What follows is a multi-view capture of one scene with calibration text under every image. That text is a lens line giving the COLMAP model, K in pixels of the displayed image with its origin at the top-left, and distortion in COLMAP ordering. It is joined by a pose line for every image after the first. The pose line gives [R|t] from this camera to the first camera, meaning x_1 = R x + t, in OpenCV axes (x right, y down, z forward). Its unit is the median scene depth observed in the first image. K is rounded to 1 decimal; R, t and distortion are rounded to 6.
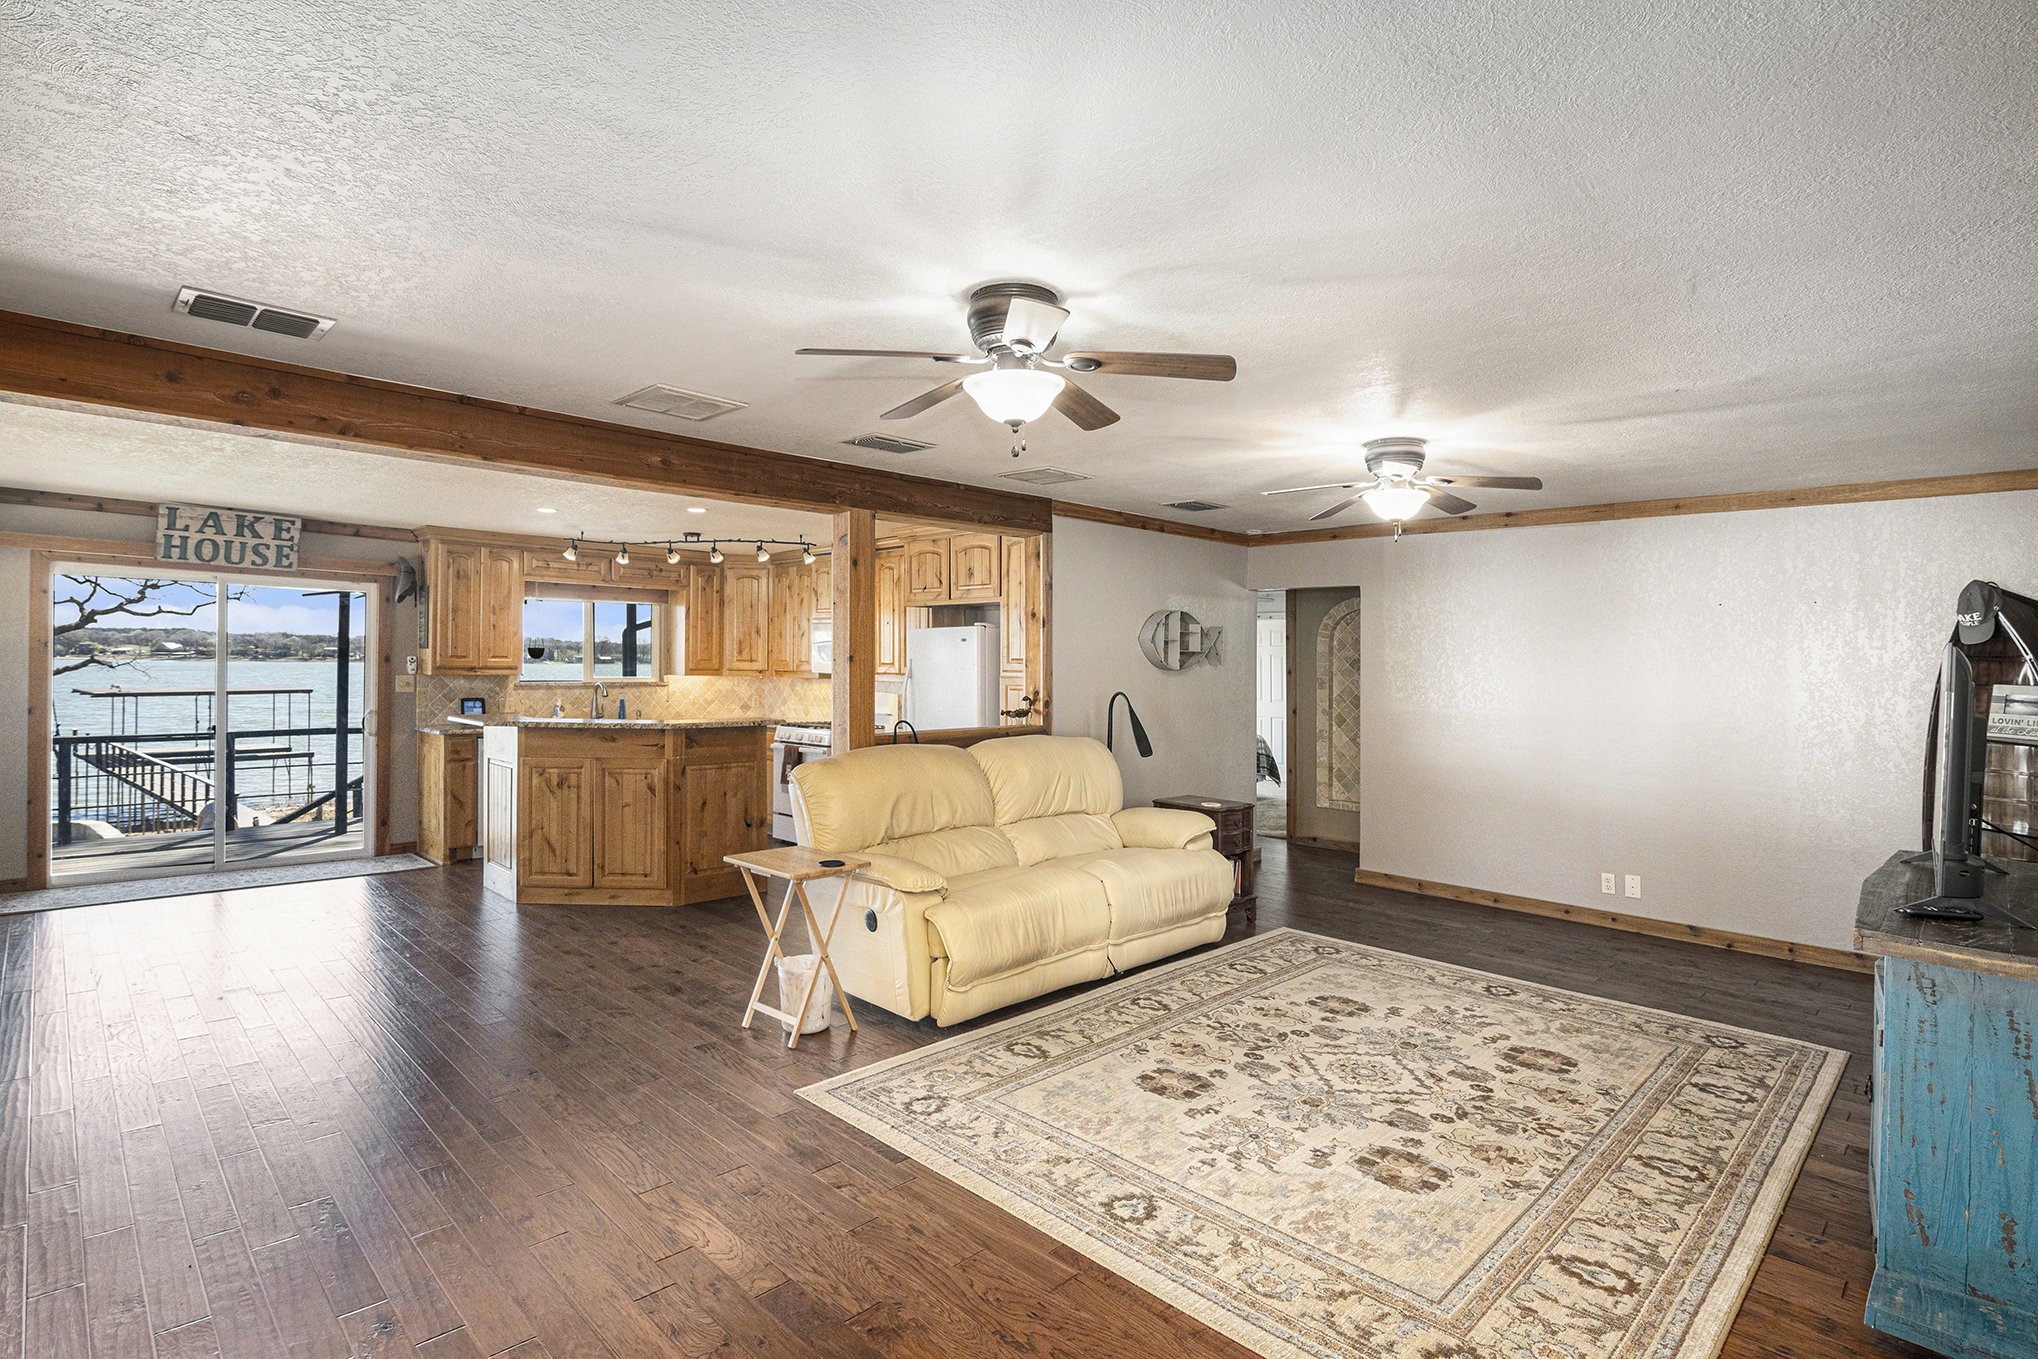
lens RADIAL K [[1010.6, 0, 1019.9], [0, 1010.6, 631.9], [0, 0, 1]] dist [-0.020988, -0.000662]
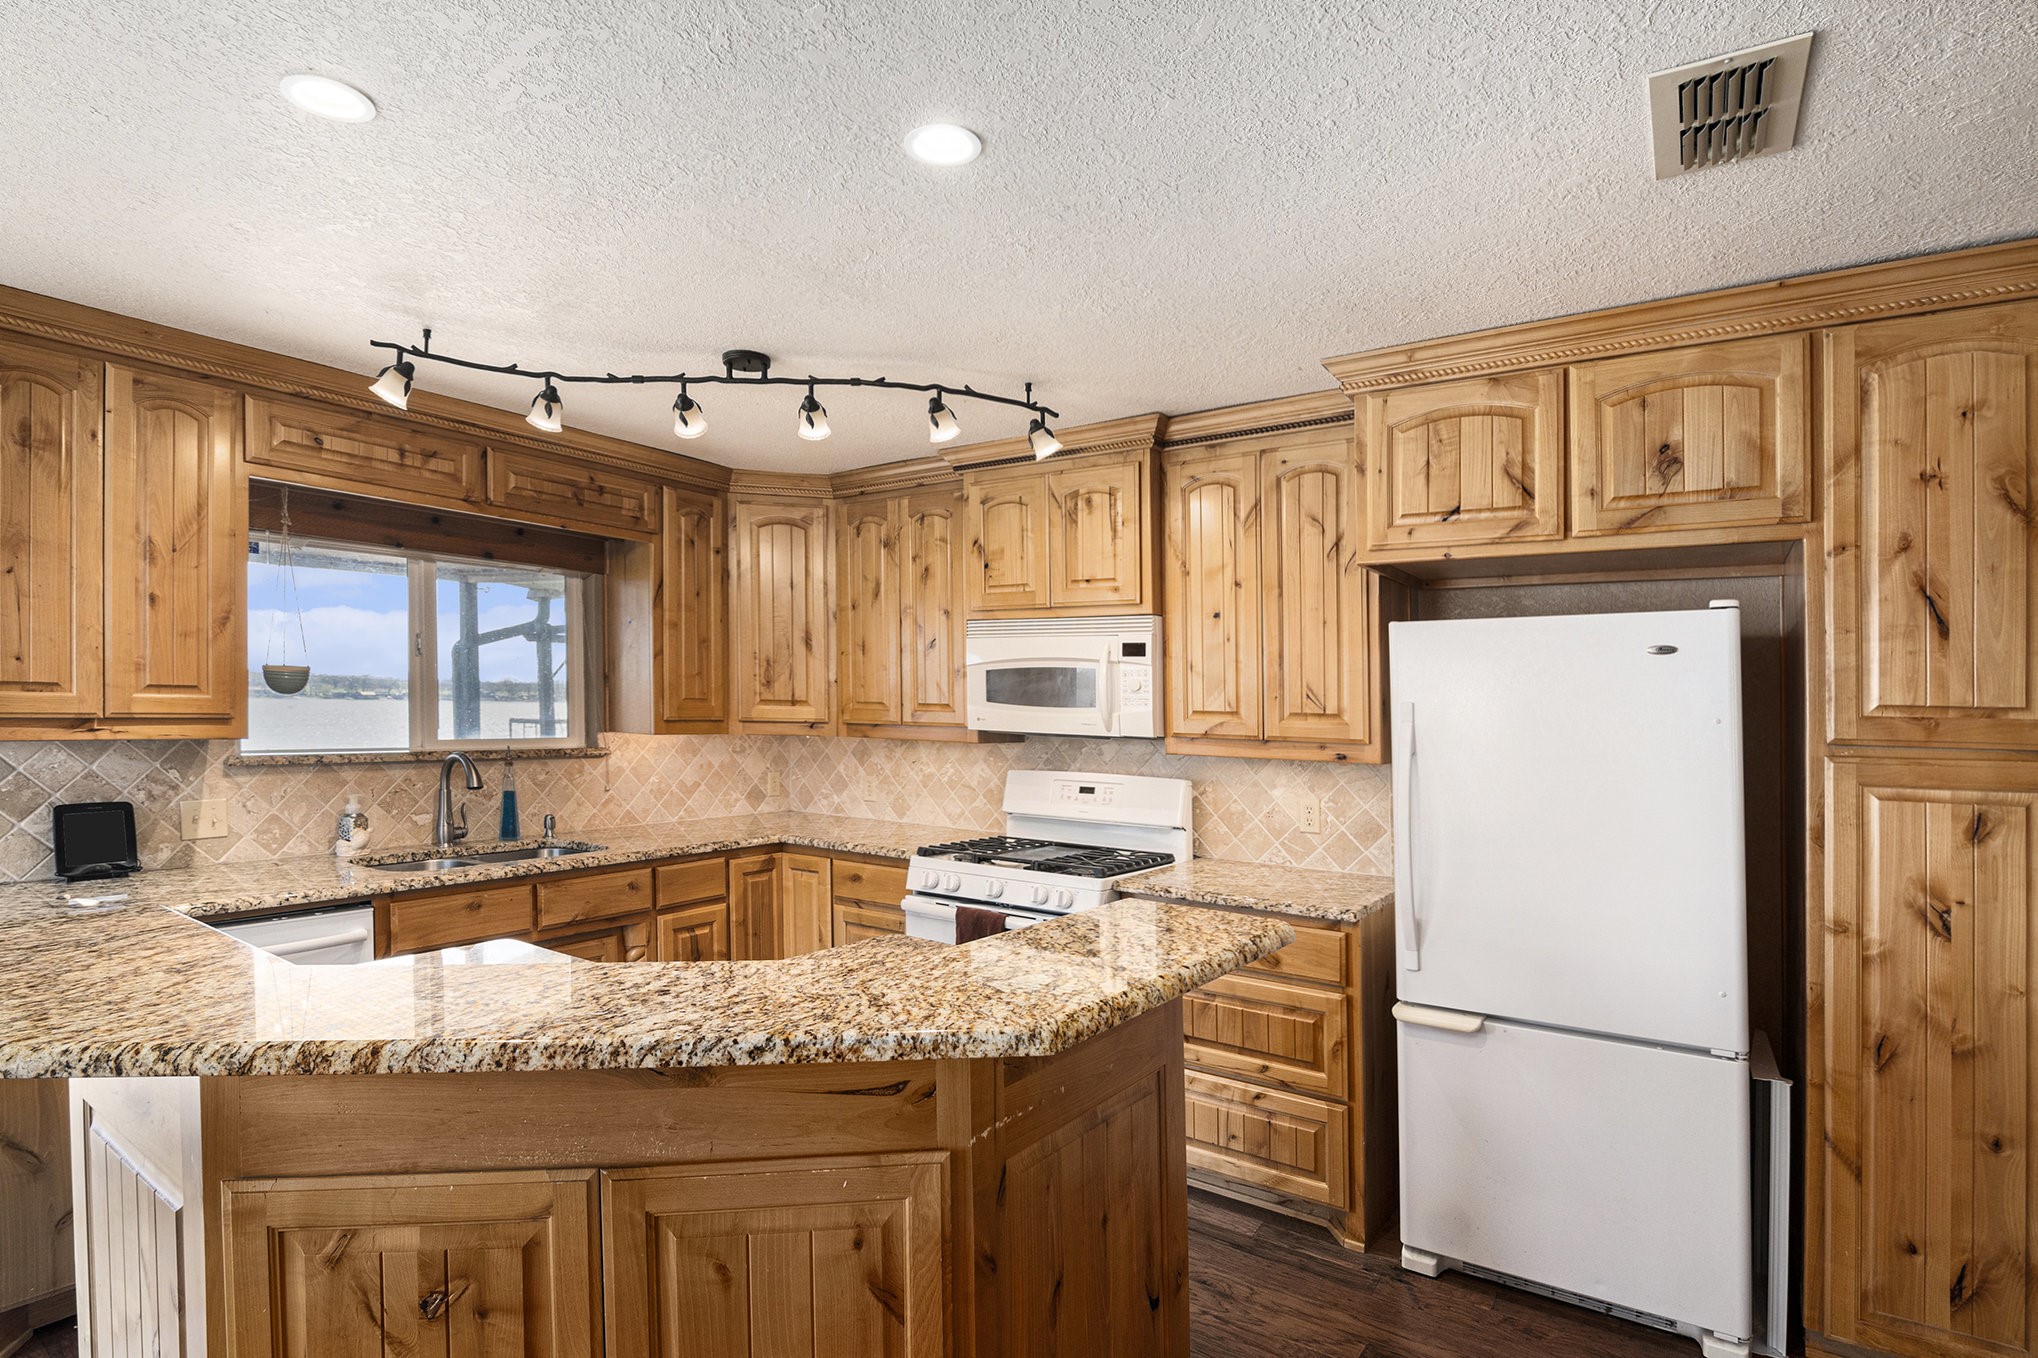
lens RADIAL K [[1023.1, 0, 1010.9], [0, 1023.1, 718.5], [0, 0, 1]] dist [-0.022328, -0.001269]
pose [[0.984453, 0.005372, 0.175567, -0.375795], [-0.013441, 0.998906, 0.044799, 0.020611], [-0.175134, -0.046463, 0.983448, 0.777715]]
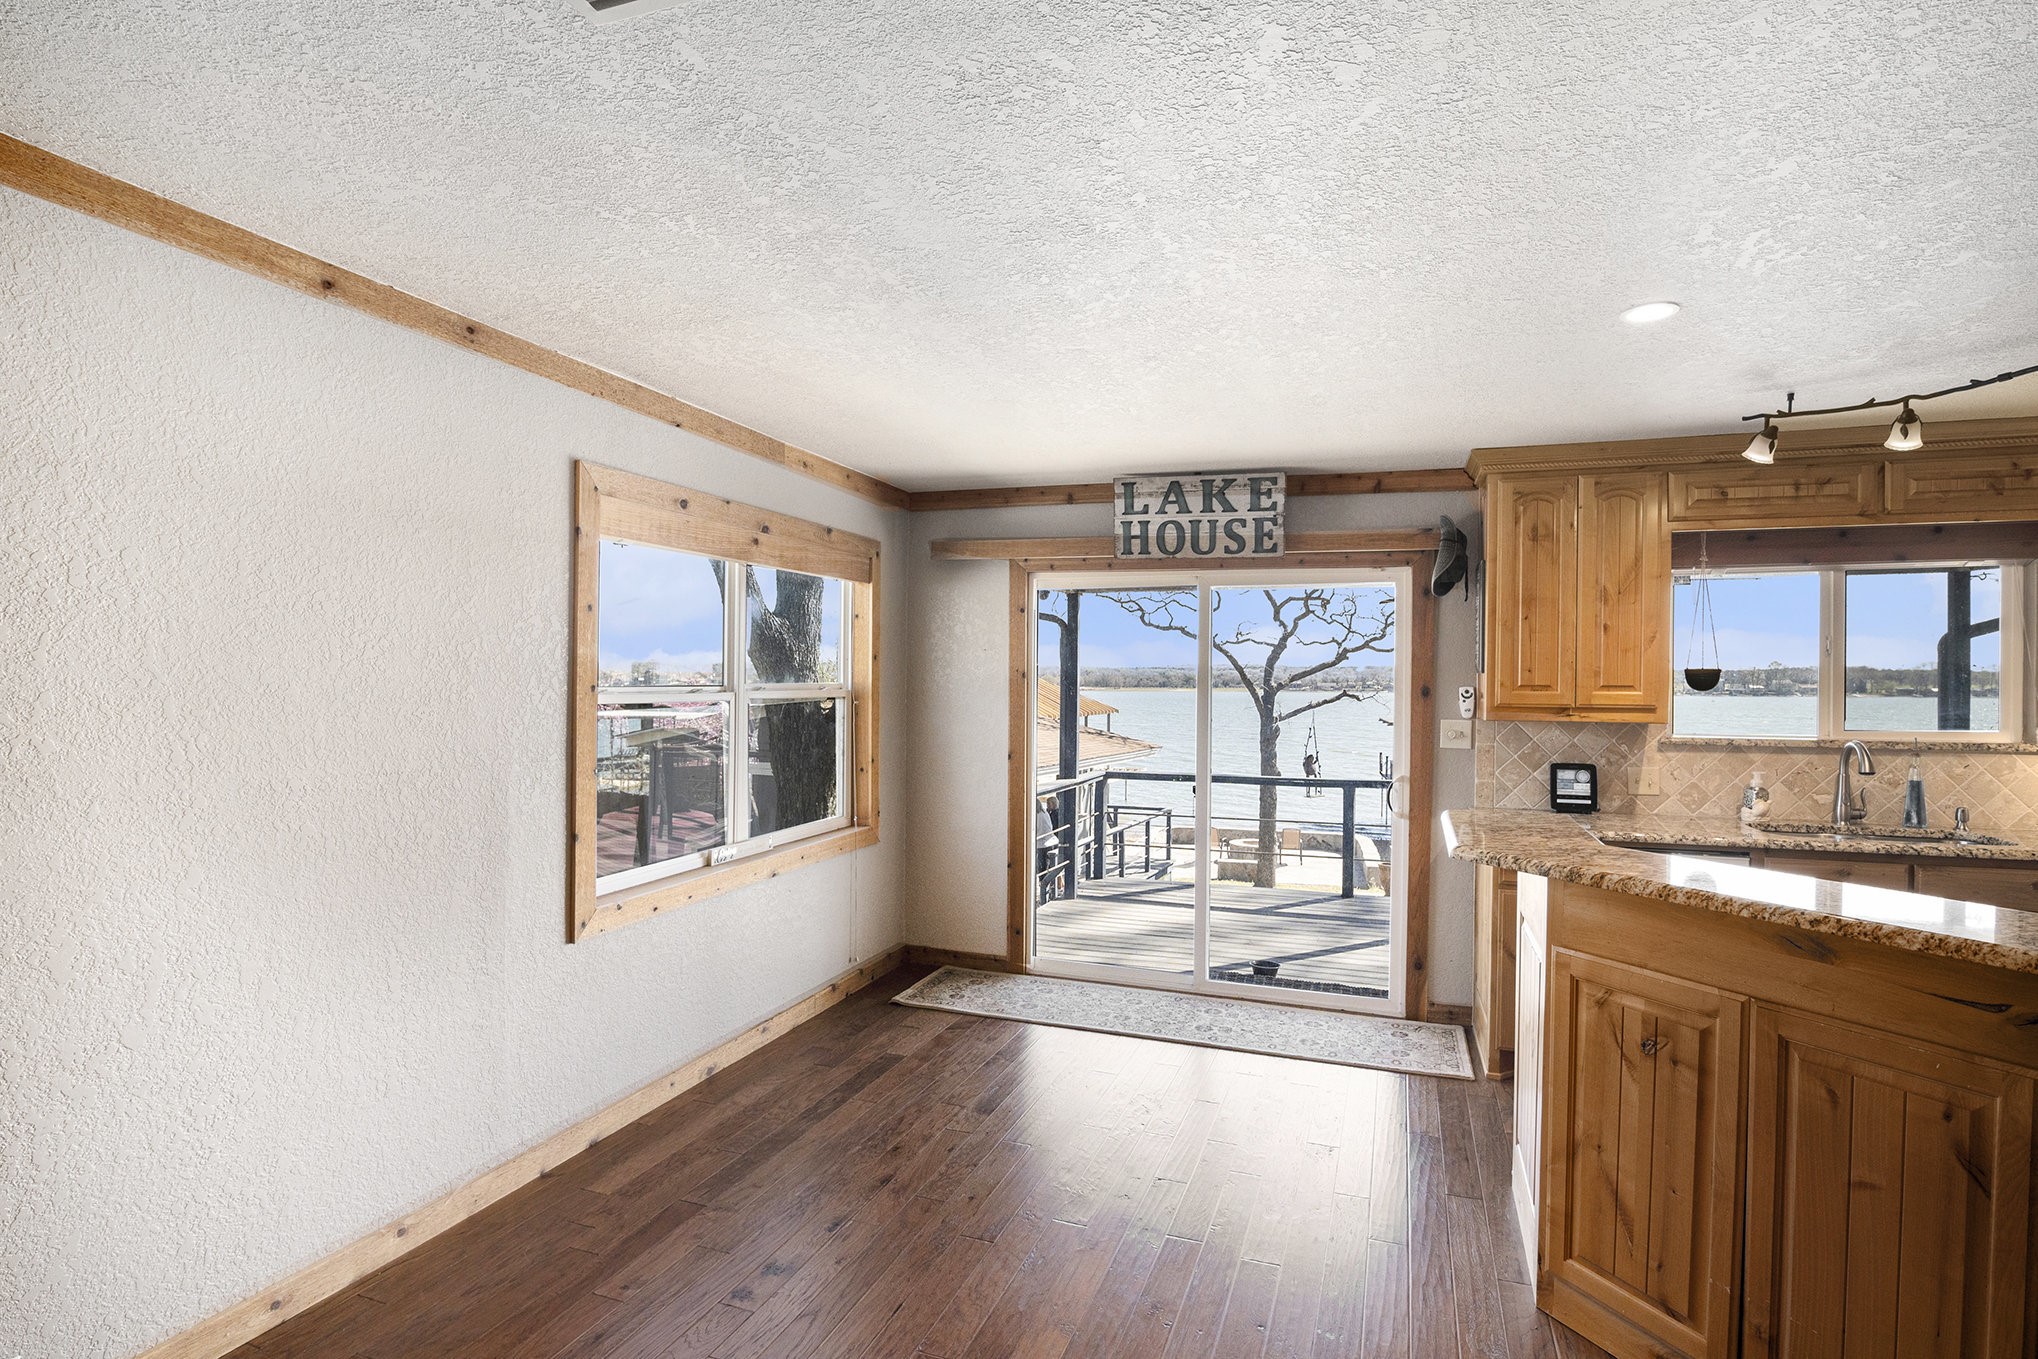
lens RADIAL K [[1023.1, 0, 1010.9], [0, 1023.1, 719.0], [0, 0, 1]] dist [-0.022328, -0.001269]
pose [[0.417261, 0.019991, -0.908567, -0.228929], [0.028700, 0.998969, 0.035161, 0.018096], [0.908333, -0.040748, 0.416258, 0.650160]]
